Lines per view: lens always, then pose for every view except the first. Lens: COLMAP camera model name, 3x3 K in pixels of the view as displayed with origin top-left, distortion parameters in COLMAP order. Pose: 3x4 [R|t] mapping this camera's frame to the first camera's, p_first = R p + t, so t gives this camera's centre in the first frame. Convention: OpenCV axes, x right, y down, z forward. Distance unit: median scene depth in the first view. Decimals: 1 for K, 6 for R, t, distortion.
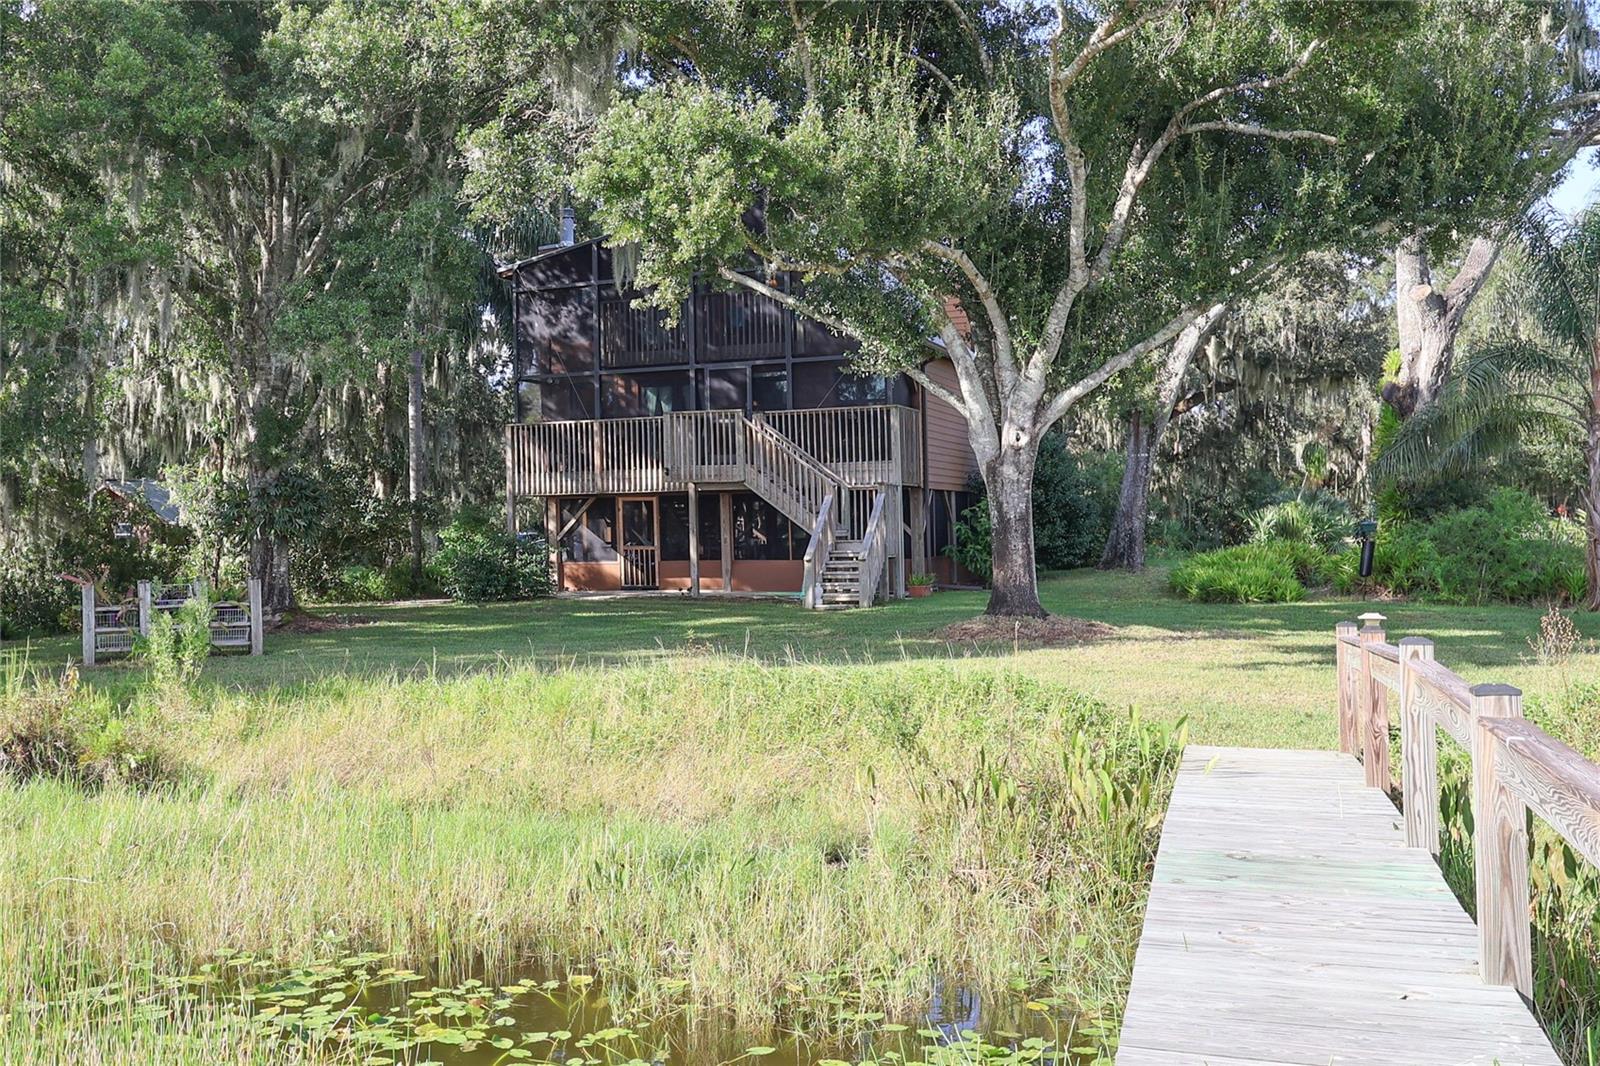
lens RADIAL K [[1160.8, 0, 801.2], [0, 1160.8, 526.2], [0, 0, 1]] dist [0.014754, -0.002085]
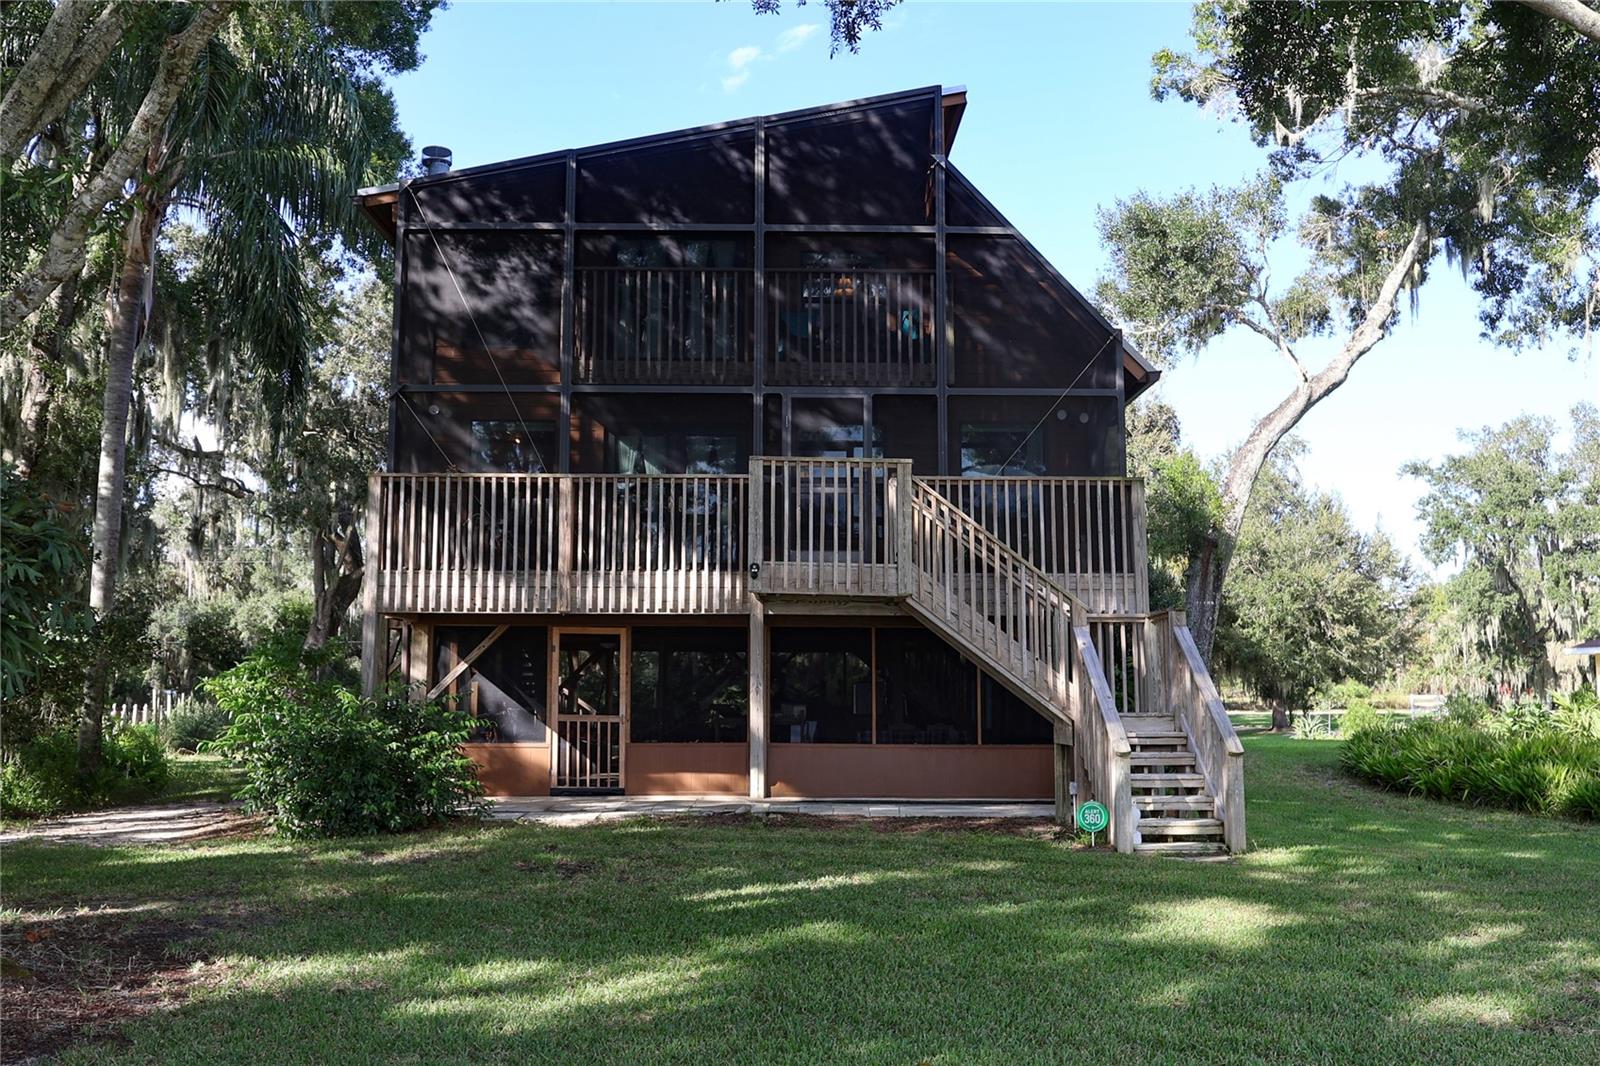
lens RADIAL K [[1111.9, 0, 800.4], [0, 1111.9, 580.4], [0, 0, 1]] dist [-0.063365, -0.000563]
pose [[0.940545, 0.051837, 0.335690, -0.238145], [-0.019155, 0.994808, -0.099948, 0.004593], [-0.339128, 0.087576, 0.936655, 0.491374]]
